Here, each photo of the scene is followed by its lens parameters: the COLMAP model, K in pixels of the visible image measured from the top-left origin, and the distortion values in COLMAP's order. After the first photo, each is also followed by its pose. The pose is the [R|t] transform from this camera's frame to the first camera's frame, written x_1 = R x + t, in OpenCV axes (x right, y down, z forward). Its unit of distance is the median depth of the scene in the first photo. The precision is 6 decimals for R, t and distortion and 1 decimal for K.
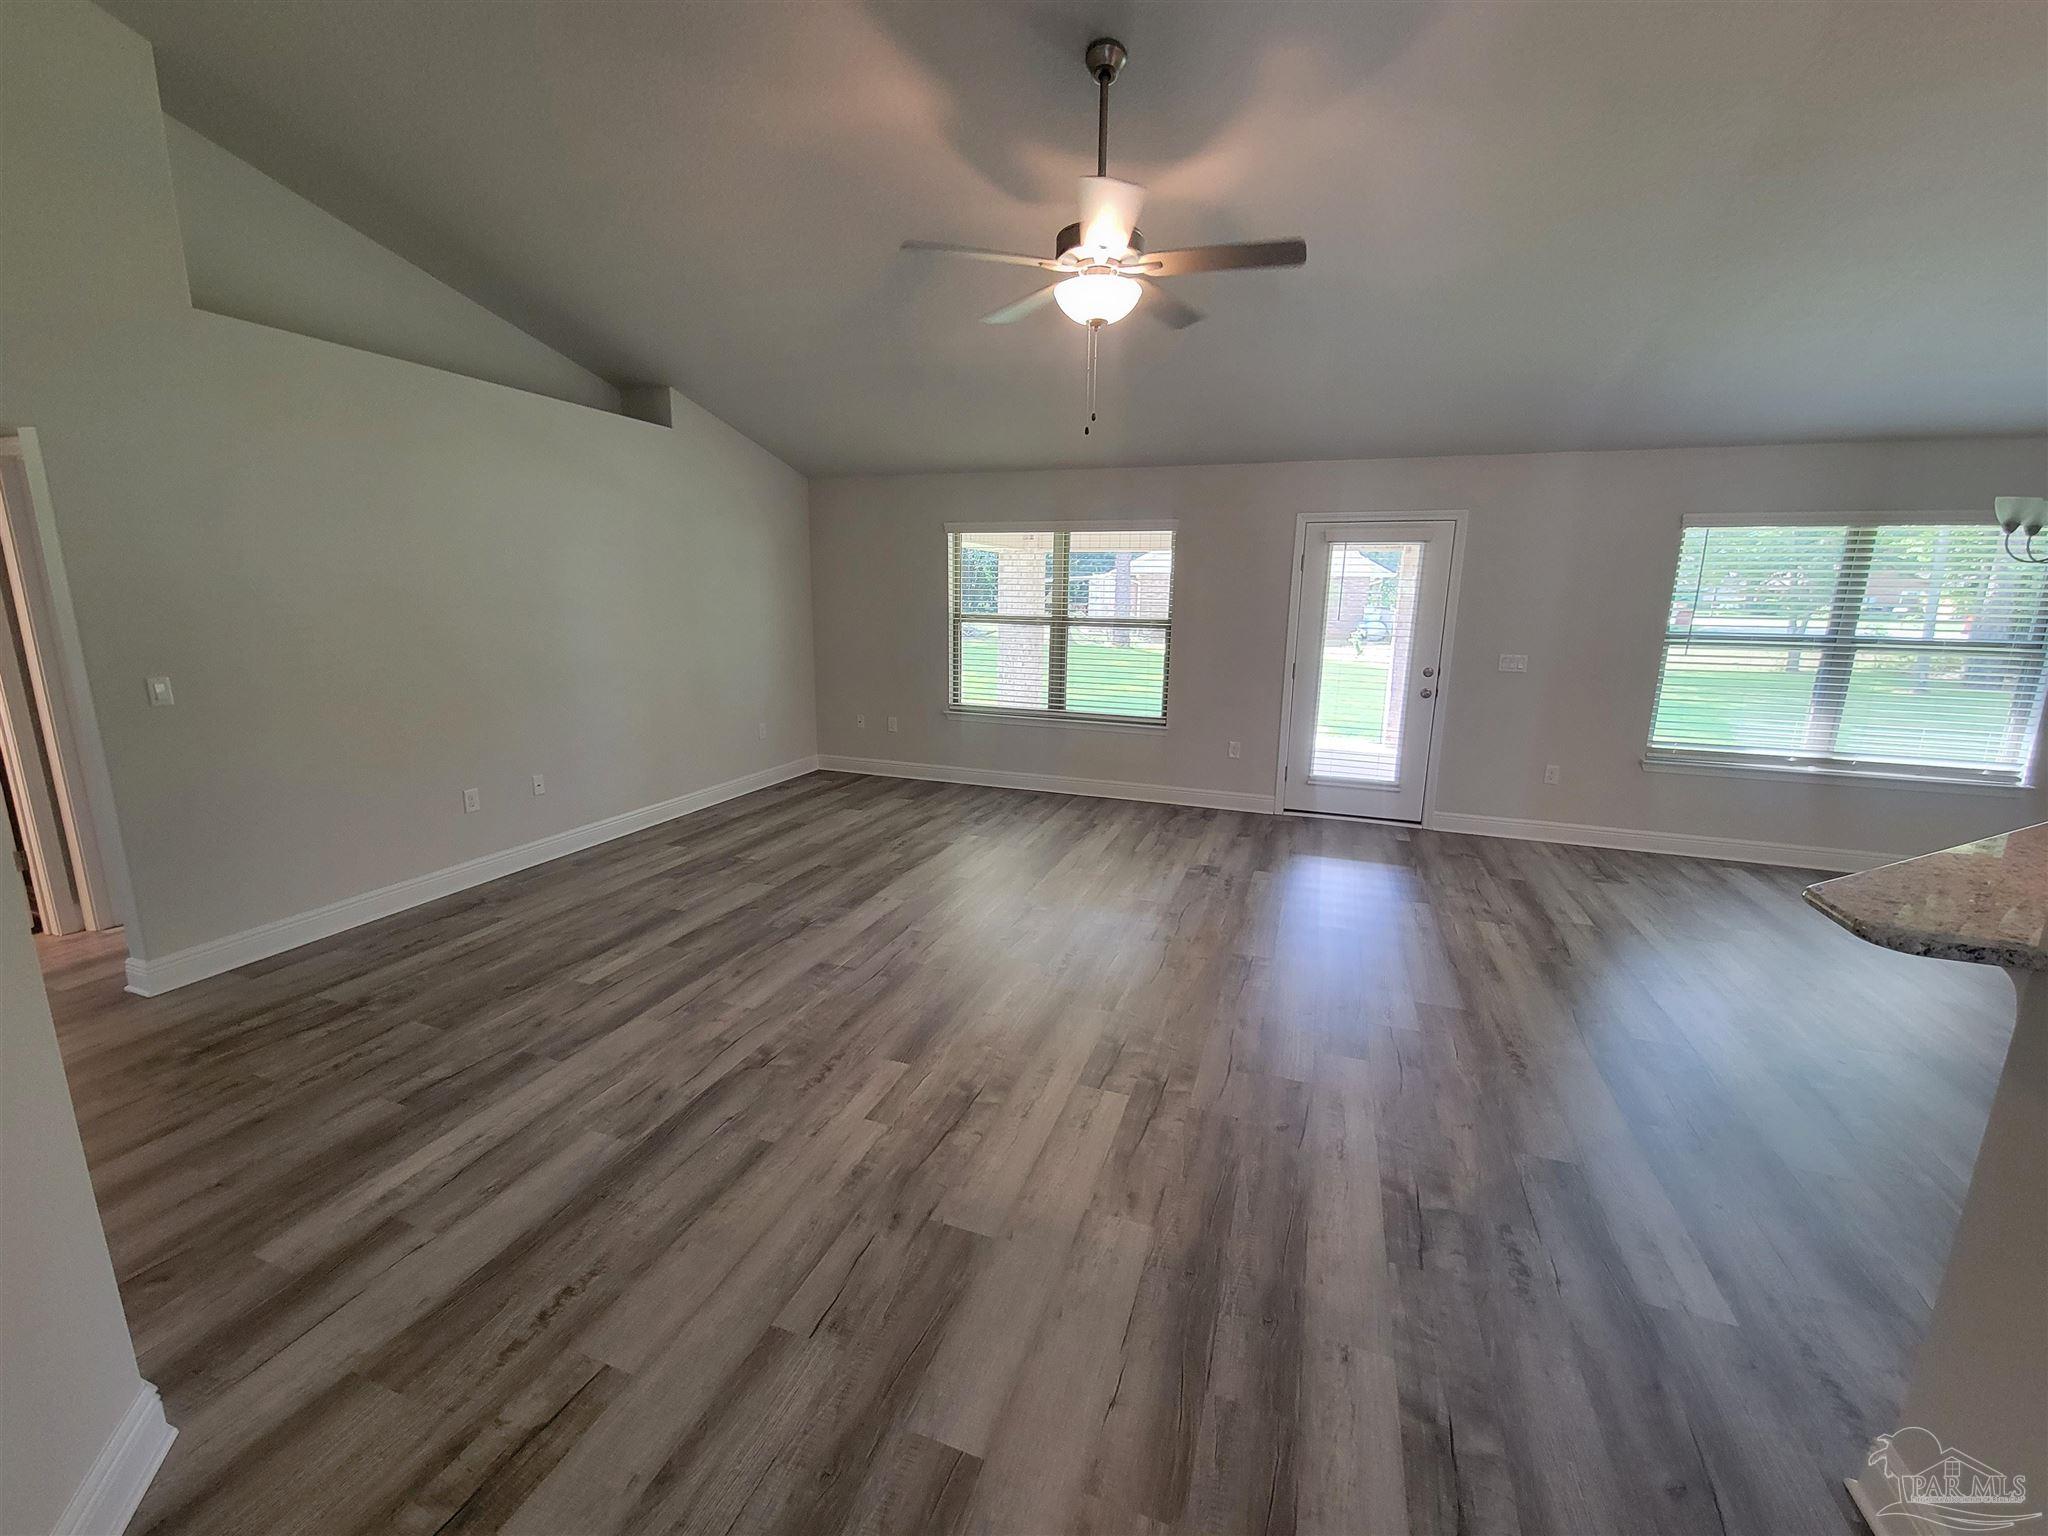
lens RADIAL K [[835.3, 0, 1018.2], [0, 835.3, 765.7], [0, 0, 1]] dist [0.004846, -0.004284]
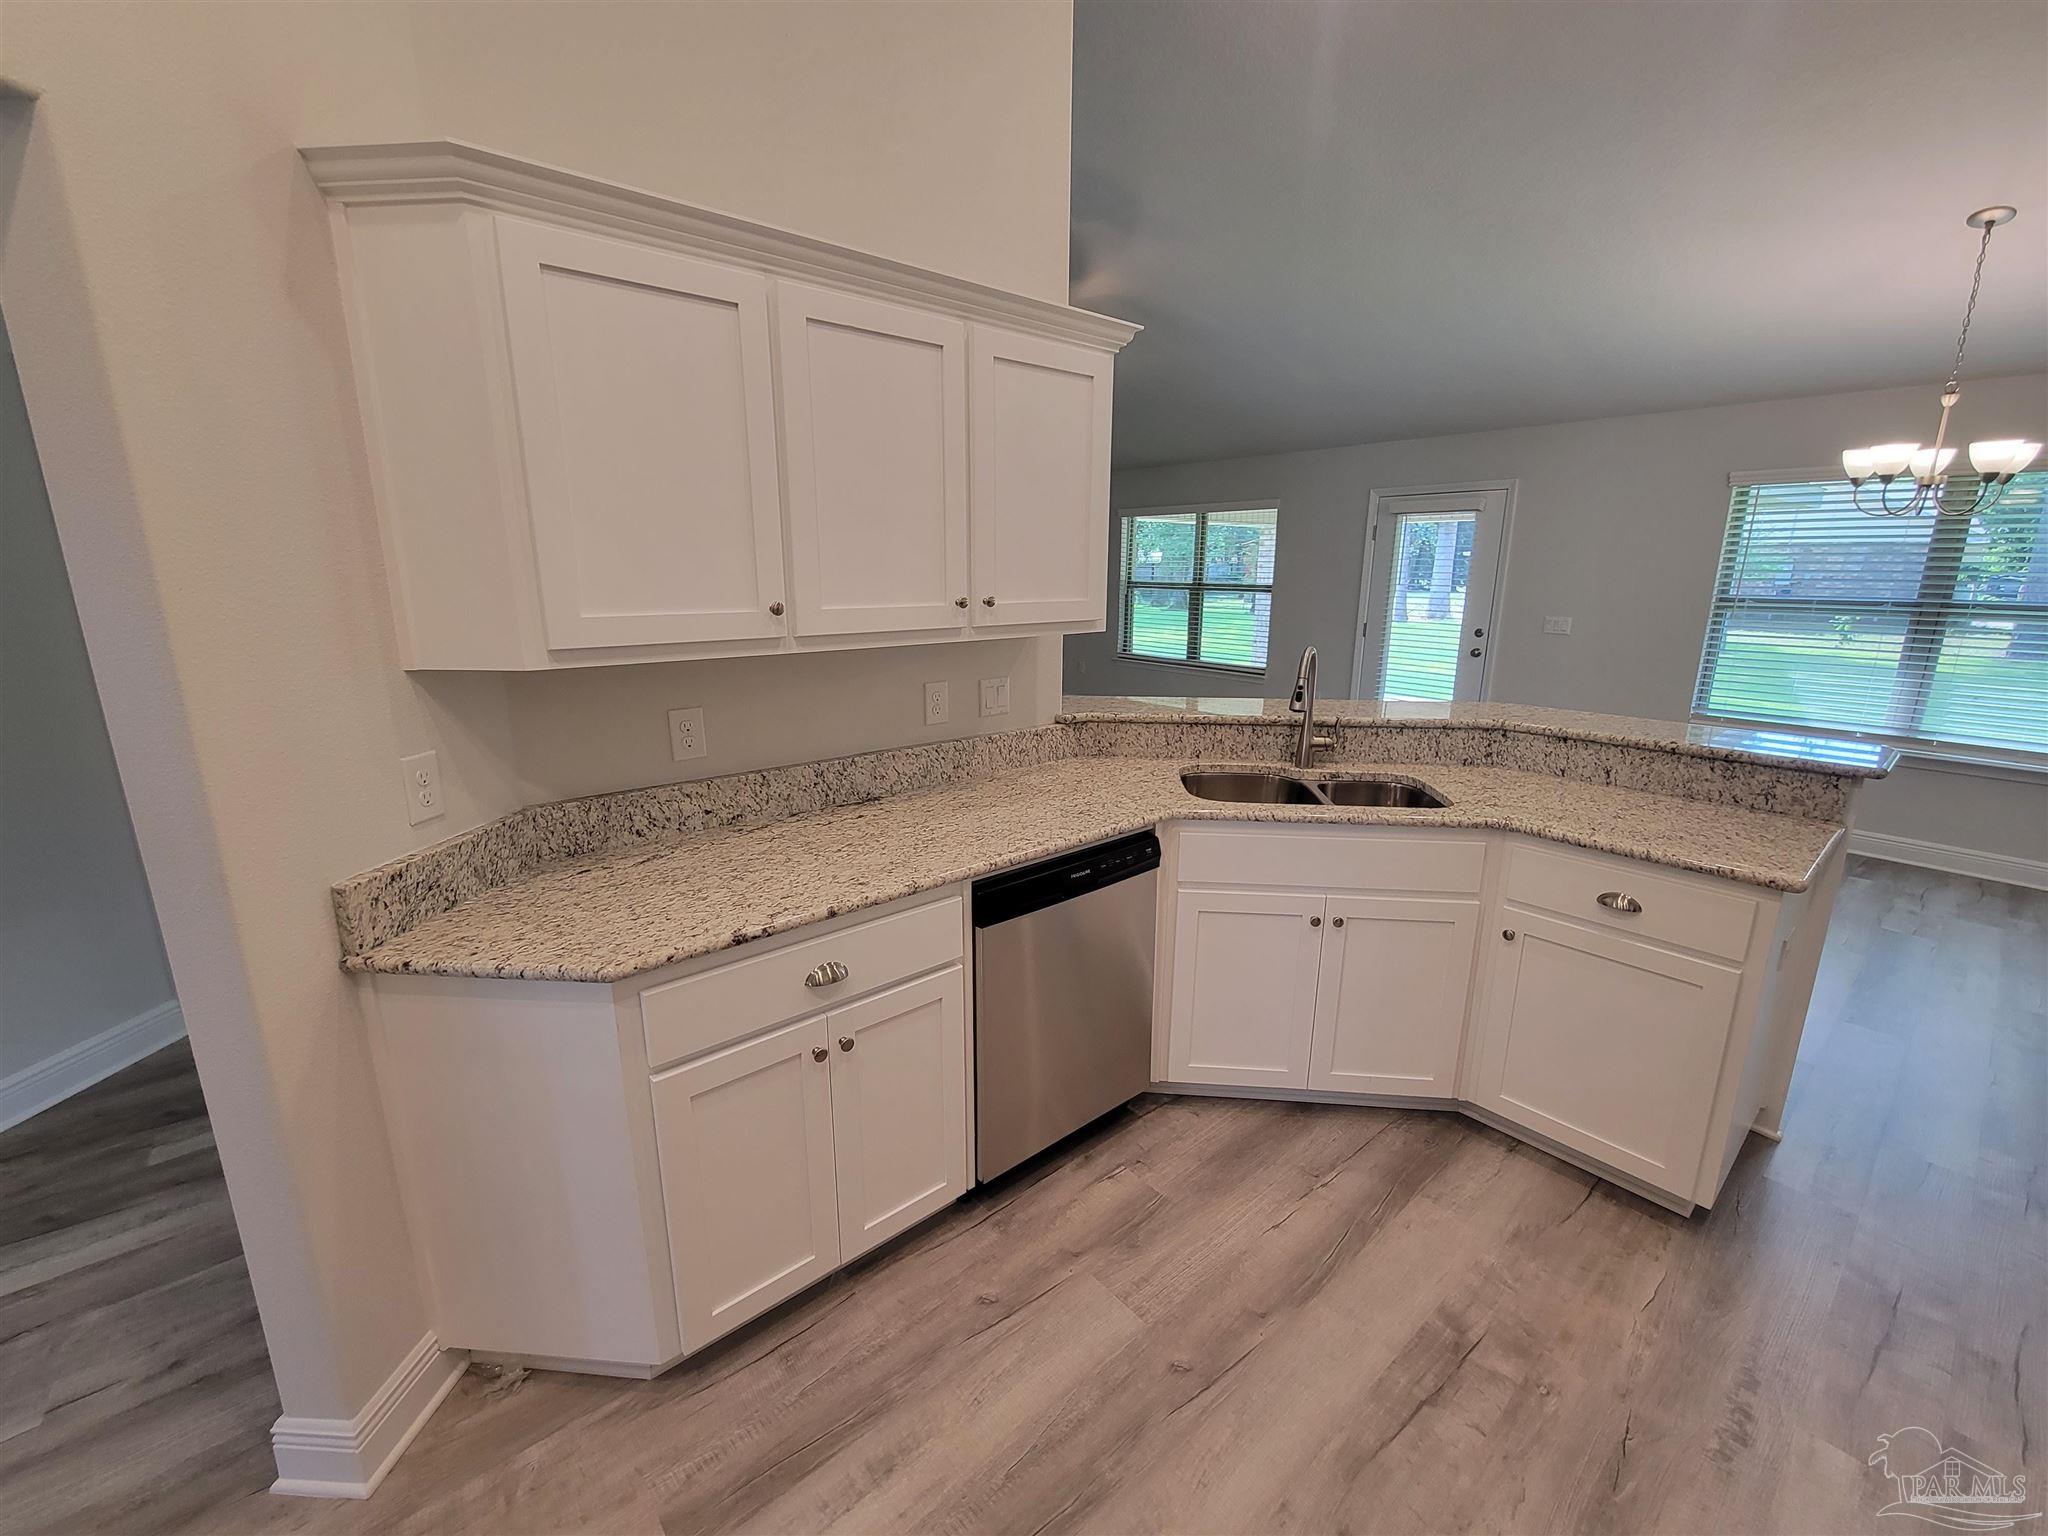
lens RADIAL K [[835.3, 0, 1018.2], [0, 835.3, 765.7], [0, 0, 1]] dist [0.004846, -0.004284]
pose [[0.865245, 0.106231, -0.489965, 0.585795], [-0.093804, 0.994338, 0.049934, 0.067016], [0.492495, 0.002756, 0.870311, -0.253660]]
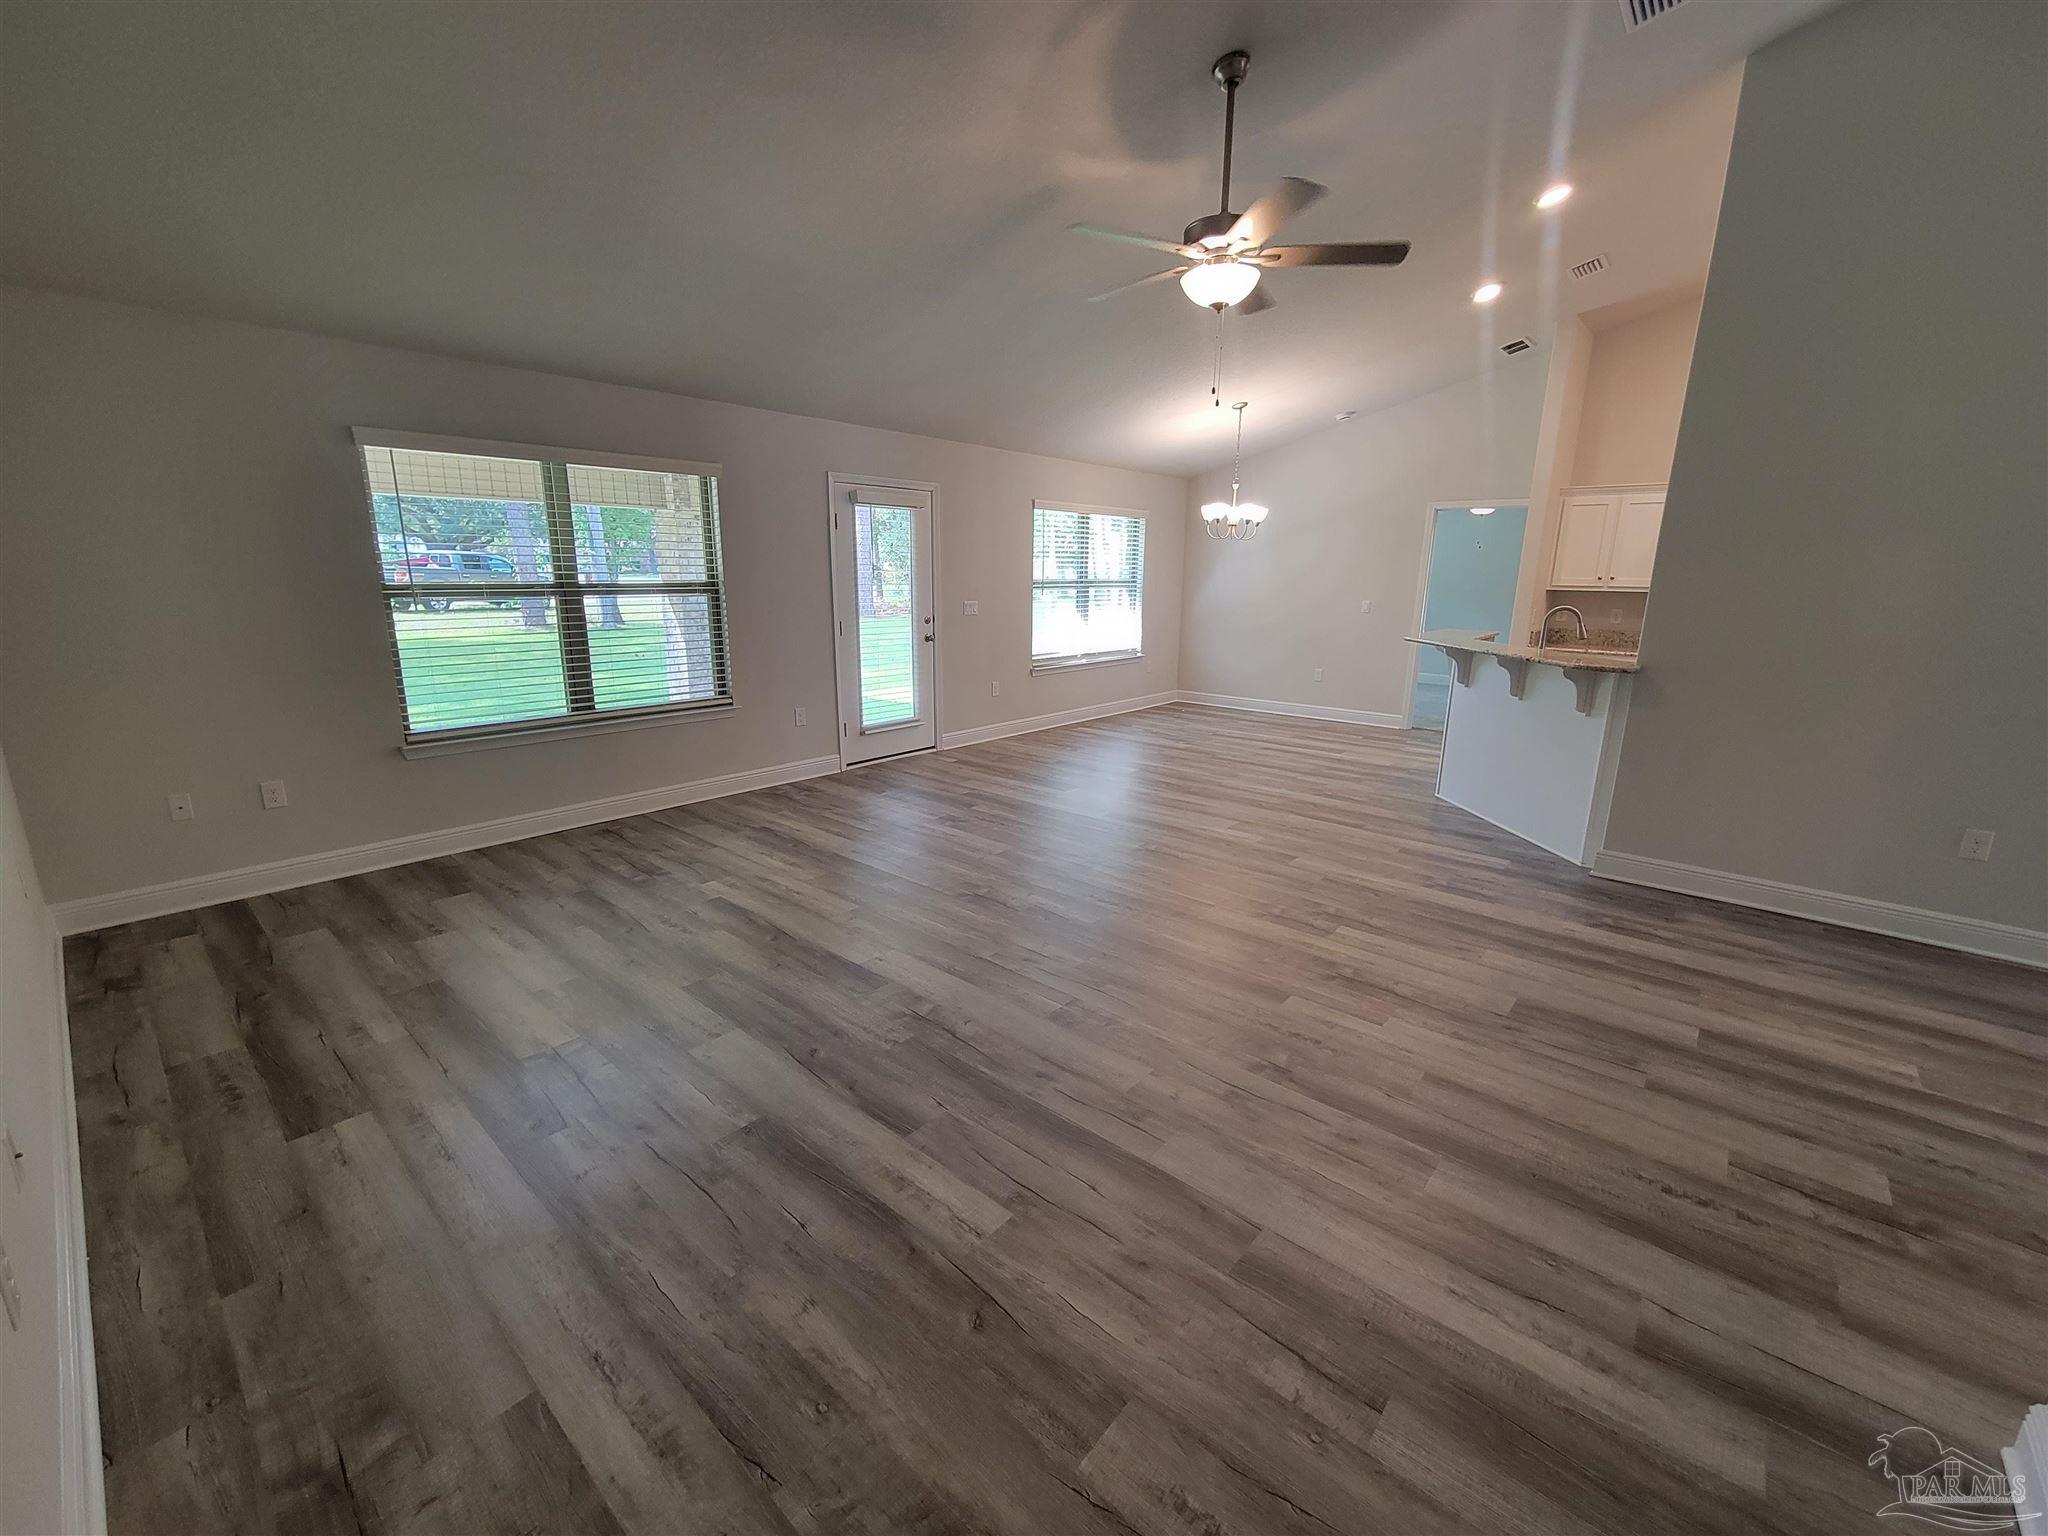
lens RADIAL K [[835.3, 0, 1018.2], [0, 835.3, 765.7], [0, 0, 1]] dist [0.004846, -0.004284]
pose [[0.361148, -0.226382, 0.904612, -0.654276], [0.187184, 0.967939, 0.167500, -0.096716], [-0.913528, 0.108837, 0.391944, 0.492734]]
